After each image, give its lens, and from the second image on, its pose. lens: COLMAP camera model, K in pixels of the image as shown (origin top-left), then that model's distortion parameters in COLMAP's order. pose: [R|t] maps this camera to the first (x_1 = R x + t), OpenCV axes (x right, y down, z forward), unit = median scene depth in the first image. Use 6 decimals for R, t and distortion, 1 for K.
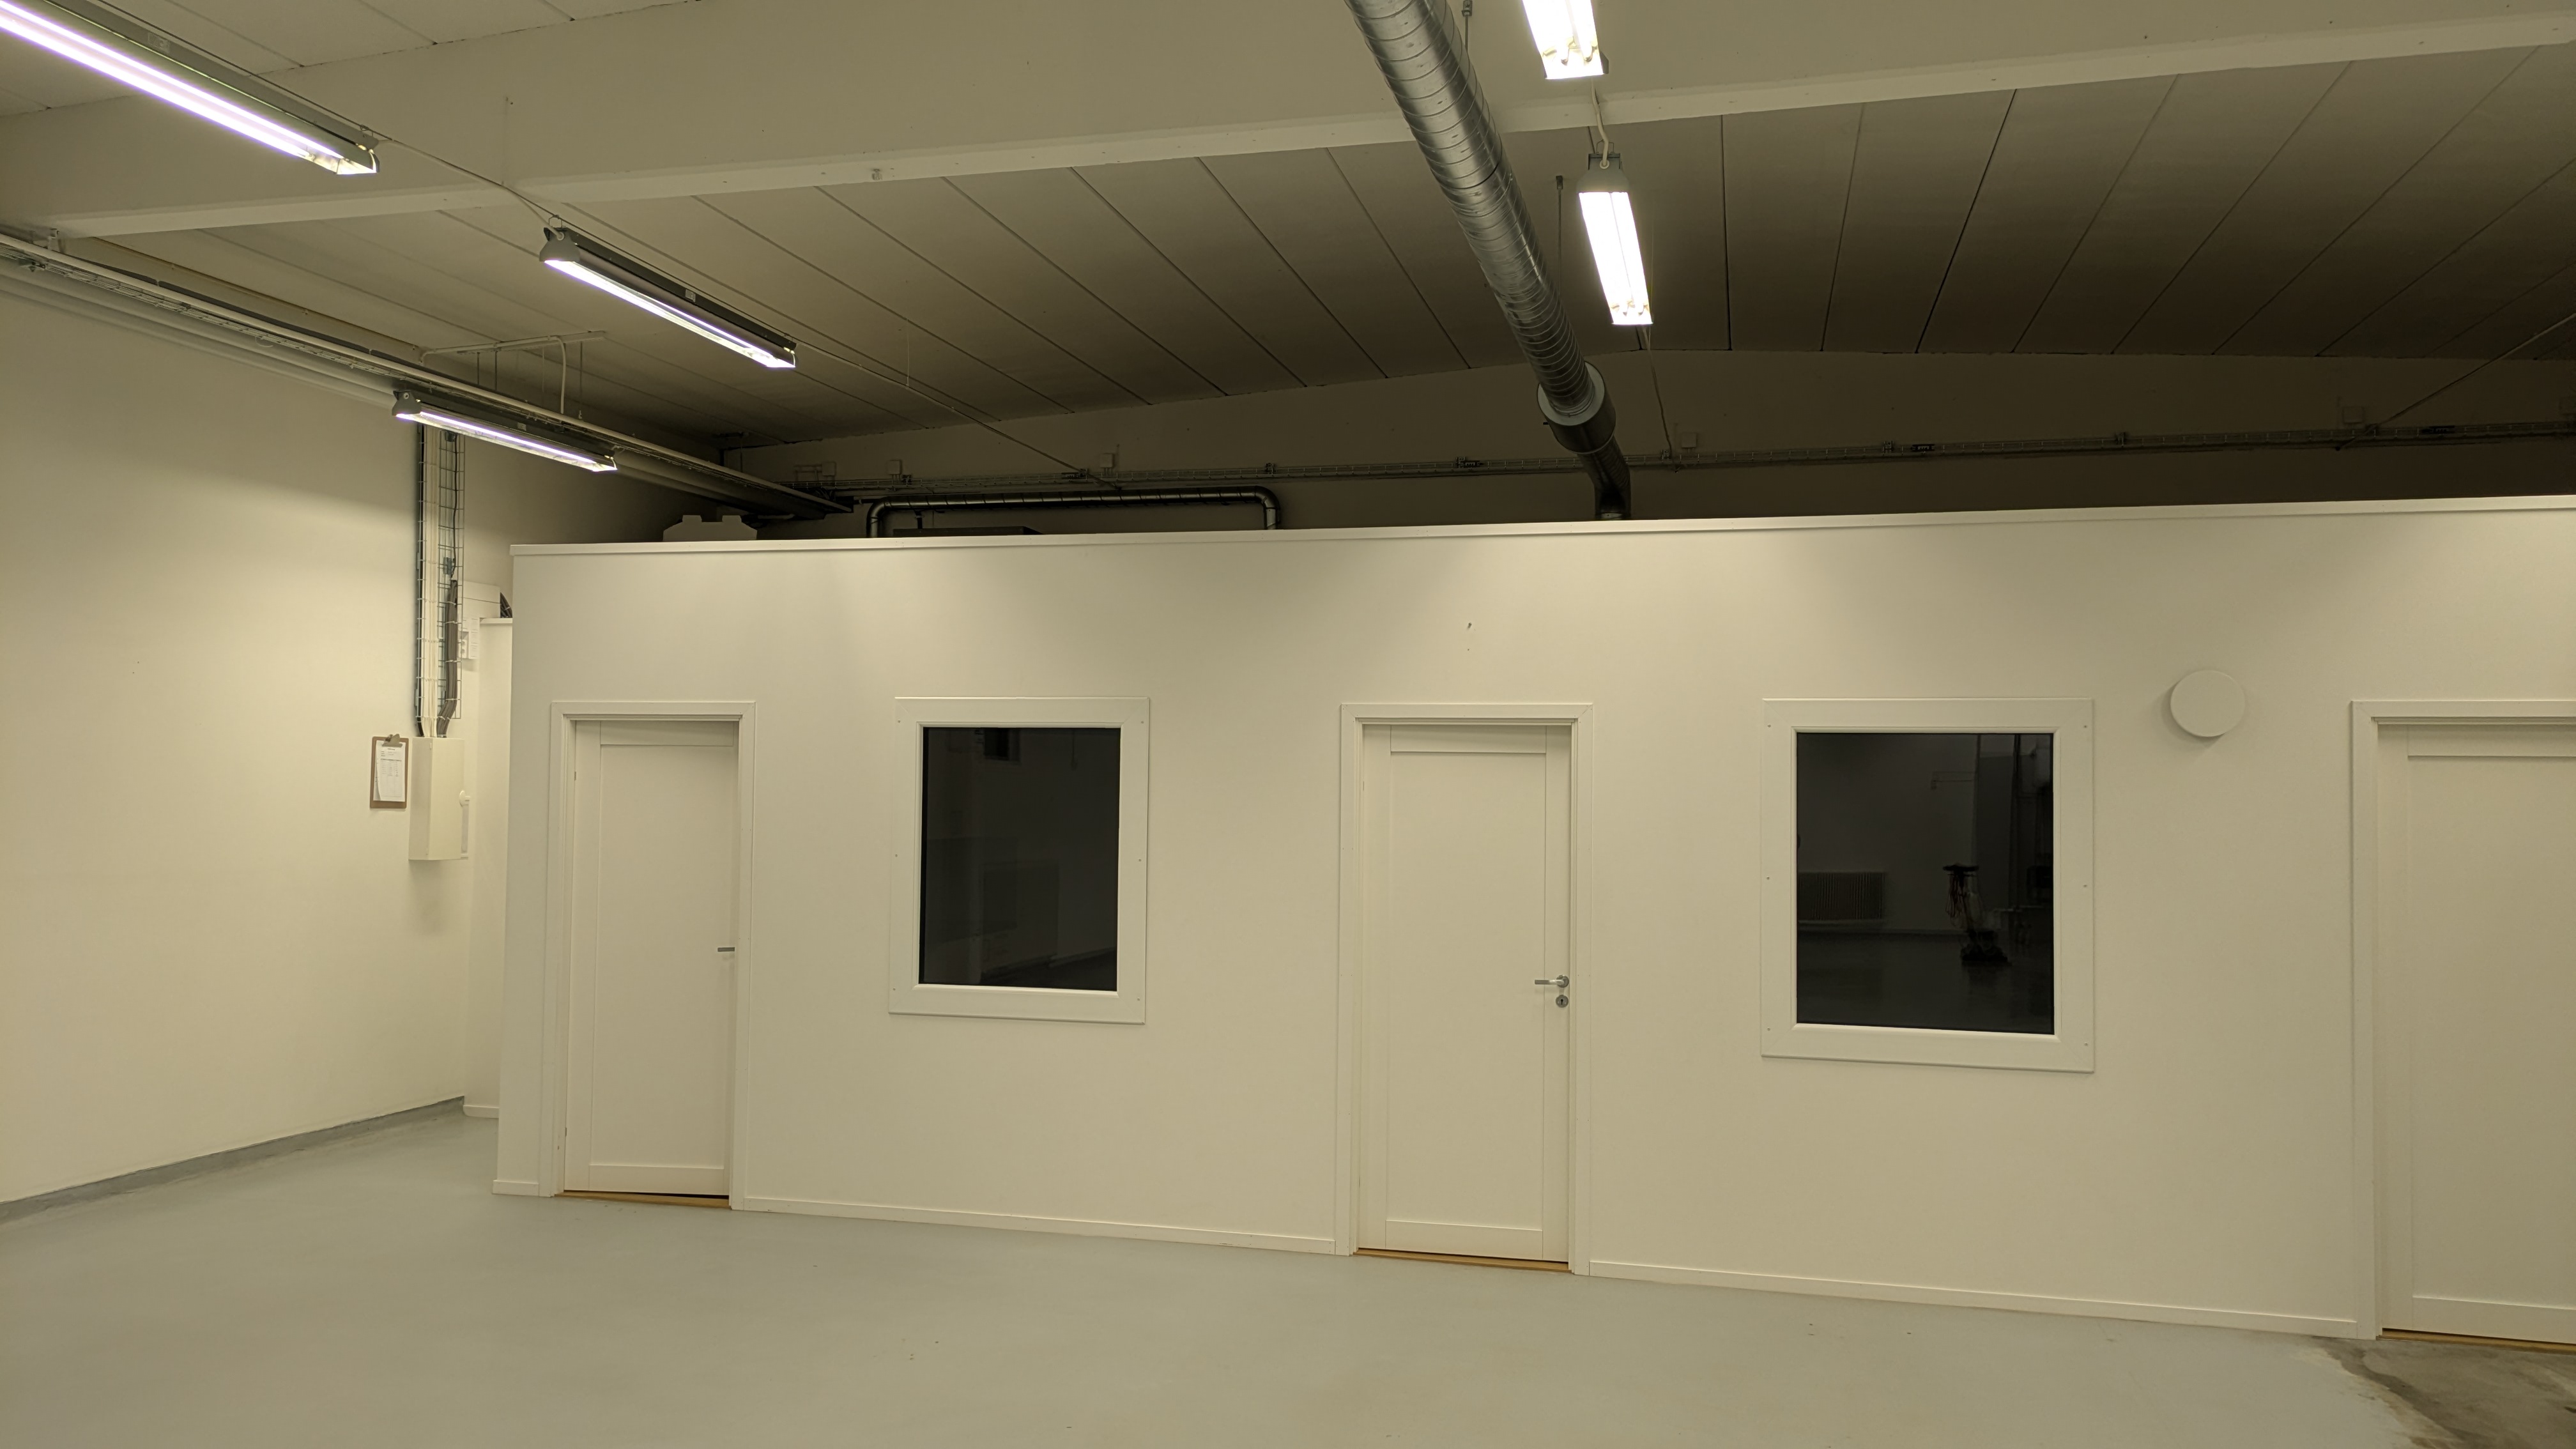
lens RADIAL K [[1922.7, 0, 1198.8], [0, 1922.7, 729.3], [0, 0, 1]] dist [0.051314, -0.002809]
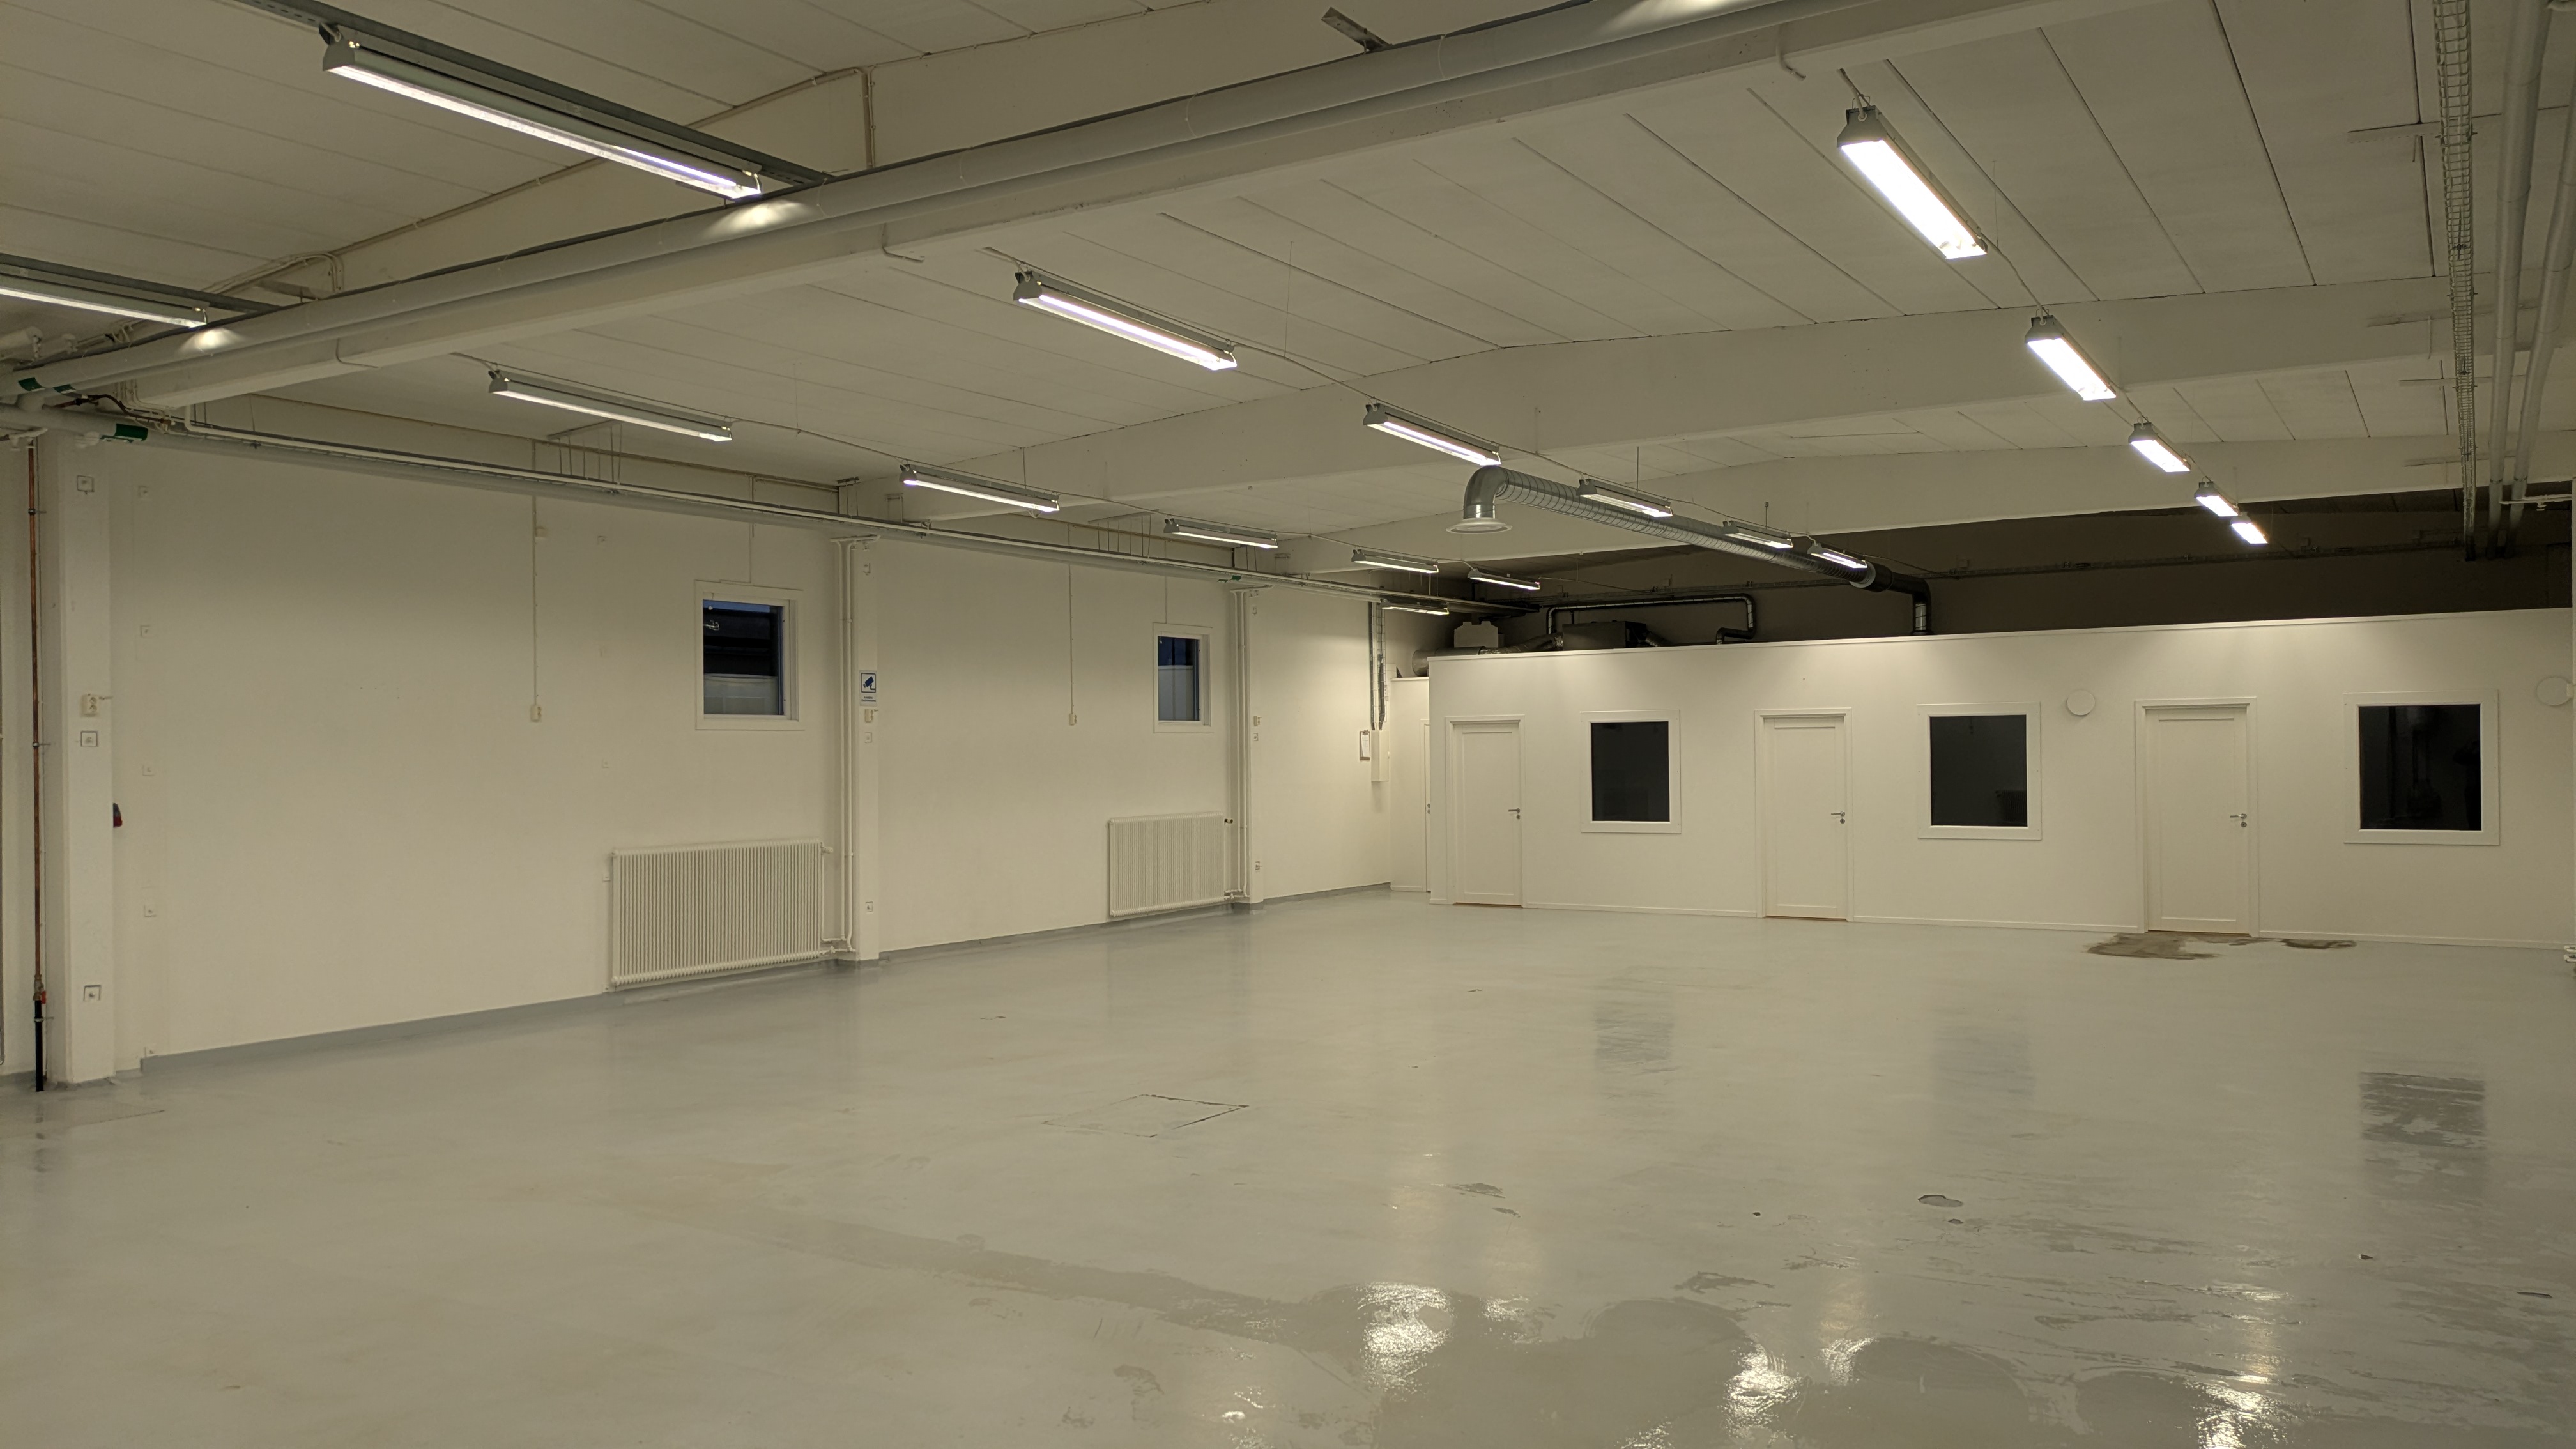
lens RADIAL K [[1922.7, 0, 1198.8], [0, 1922.7, 729.3], [0, 0, 1]] dist [0.051314, -0.002809]
pose [[0.953497, -0.028605, -0.300041, 0.124667], [0.035280, 0.999235, 0.016852, -0.051482], [0.299330, -0.026653, 0.953777, -1.537966]]
